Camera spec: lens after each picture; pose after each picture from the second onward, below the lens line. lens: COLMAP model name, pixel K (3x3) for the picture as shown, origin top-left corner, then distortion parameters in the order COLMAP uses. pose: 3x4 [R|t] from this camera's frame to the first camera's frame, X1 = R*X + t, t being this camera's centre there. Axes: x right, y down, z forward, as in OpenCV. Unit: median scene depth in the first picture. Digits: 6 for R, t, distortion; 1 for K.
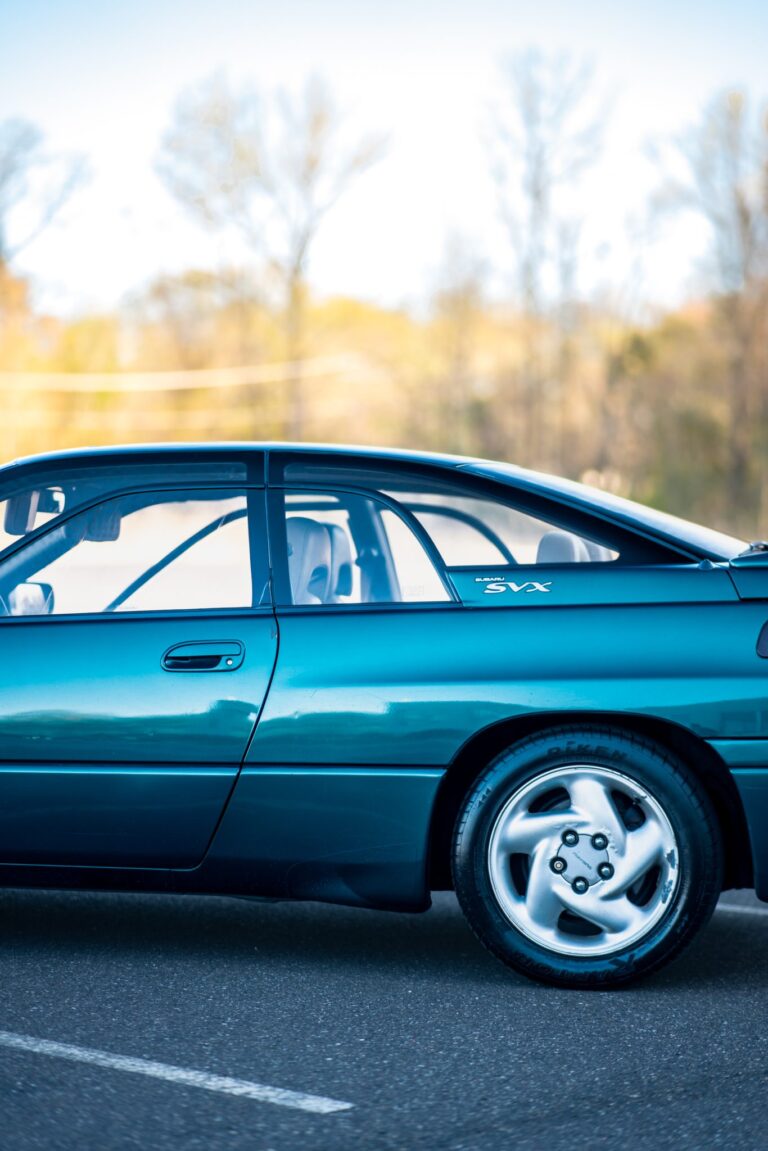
lens RADIAL K [[2897.3, 0, 379.1], [0, 2897.3, 578.9], [0, 0, 1]] dist [0.085456, 0.000000]
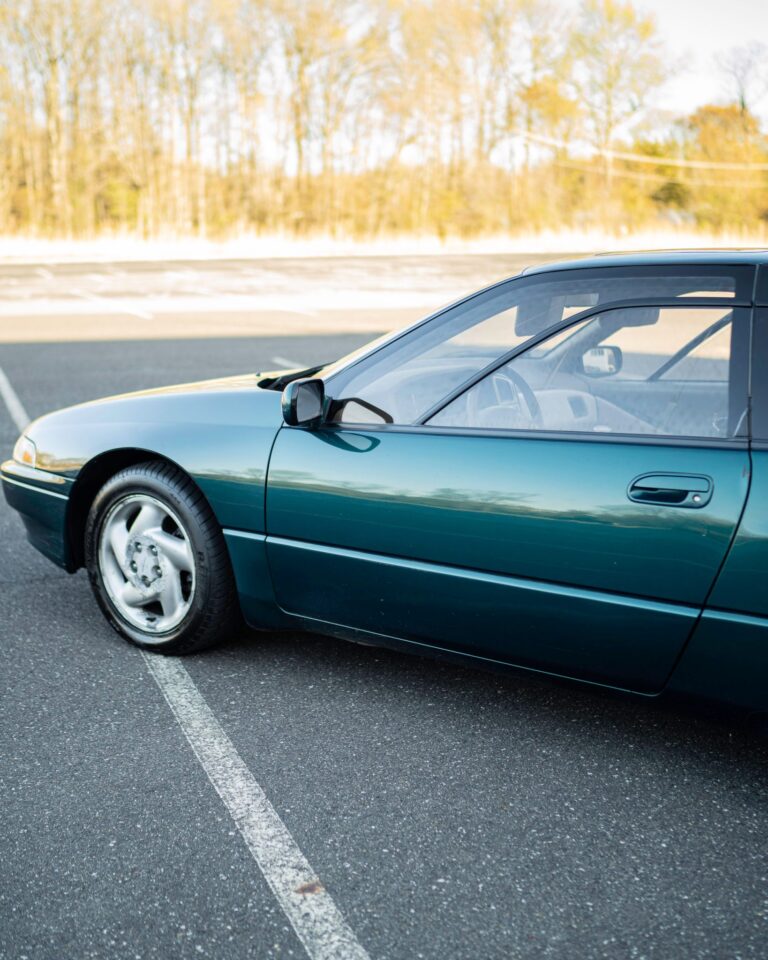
lens RADIAL K [[1207.0, 0, 390.1], [0, 1207.0, 483.8], [0, 0, 1]] dist [-0.073153, 0.000000]
pose [[0.914422, 0.069299, -0.398786, 0.012946], [0.007174, 0.982305, 0.187151, -0.050095], [0.404699, -0.173996, 0.897744, 0.608981]]
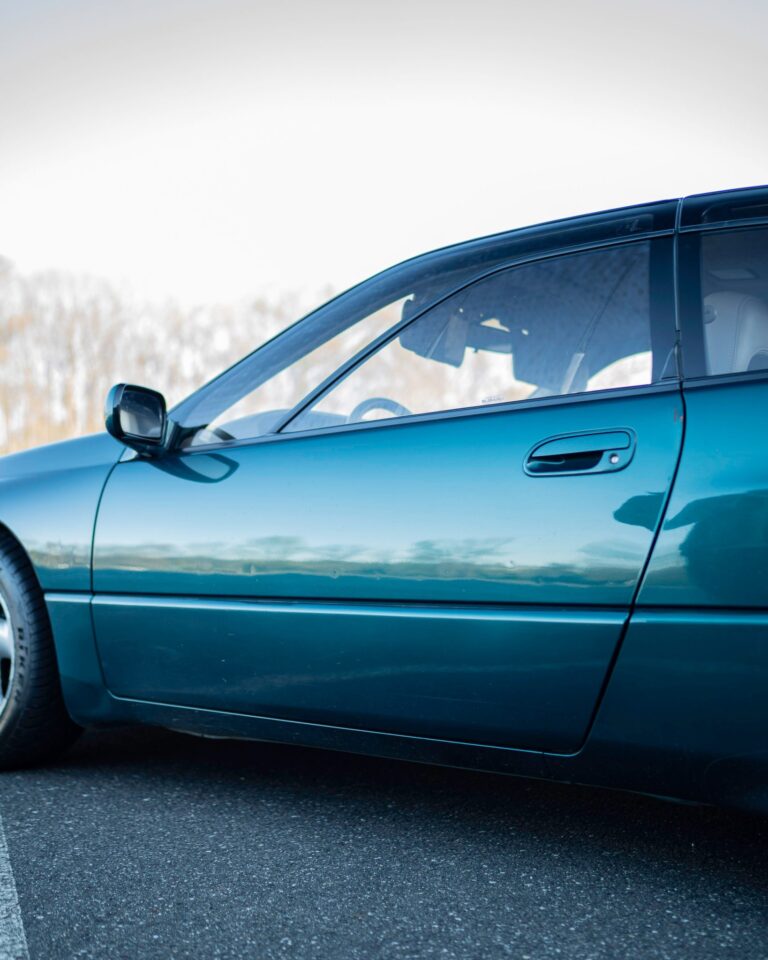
lens RADIAL K [[1128.9, 0, 379.6], [0, 1128.9, 481.7], [0, 0, 1]] dist [-0.050964, 0.000000]
pose [[0.912880, -0.031139, -0.407038, 0.006704], [0.008356, 0.998303, -0.057632, 0.049149], [0.408142, 0.049210, 0.911591, 0.732142]]
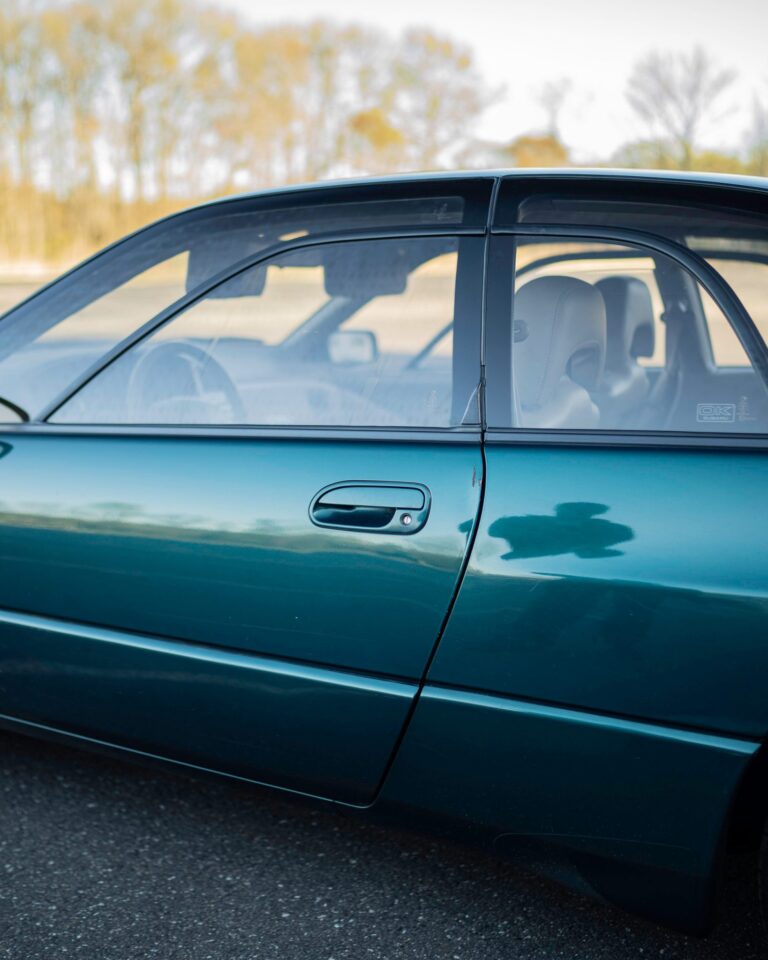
lens RADIAL K [[1128.9, 0, 383.8], [0, 1128.9, 487.5], [0, 0, 1]] dist [-0.050964, 0.000000]
pose [[0.958906, 0.042468, -0.280526, 0.011758], [0.010498, 0.982746, 0.184661, -0.023253], [0.283528, -0.180017, 0.941916, 0.770560]]
